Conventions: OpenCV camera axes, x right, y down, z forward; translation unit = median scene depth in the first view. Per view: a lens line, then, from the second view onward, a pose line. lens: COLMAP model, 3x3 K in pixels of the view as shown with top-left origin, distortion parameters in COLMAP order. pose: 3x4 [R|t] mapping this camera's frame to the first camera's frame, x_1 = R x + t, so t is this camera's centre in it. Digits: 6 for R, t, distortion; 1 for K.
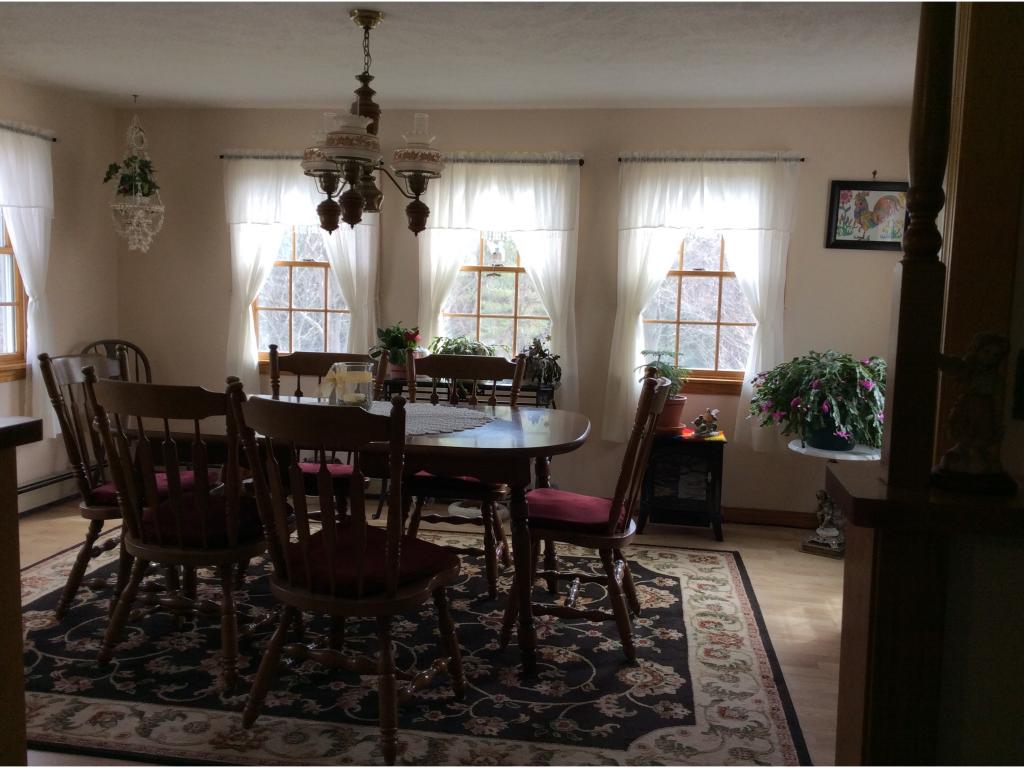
lens RADIAL K [[930.5, 0, 515.9], [0, 930.5, 383.8], [0, 0, 1]] dist [0.014890, 0.000000]
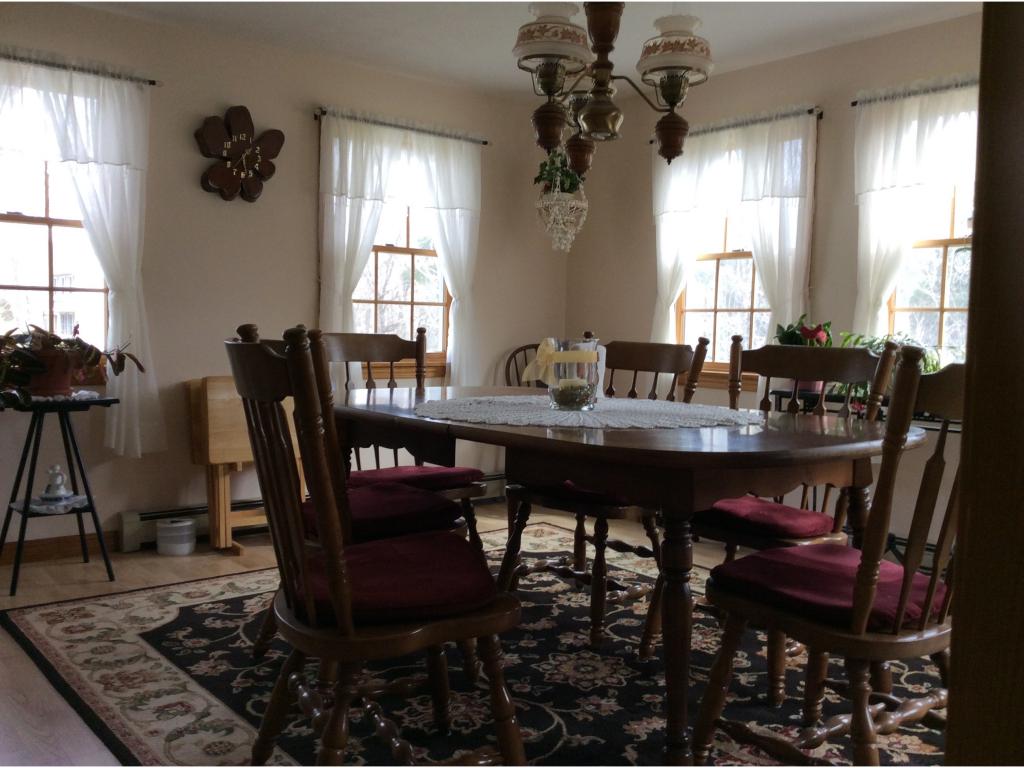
lens RADIAL K [[930.5, 0, 509.3], [0, 930.5, 384.9], [0, 0, 1]] dist [0.014890, 0.000000]
pose [[0.745296, 0.029301, -0.666089, 0.207738], [-0.068693, 0.997092, -0.033000, 0.031758], [0.663185, 0.070350, 0.745142, 0.289668]]
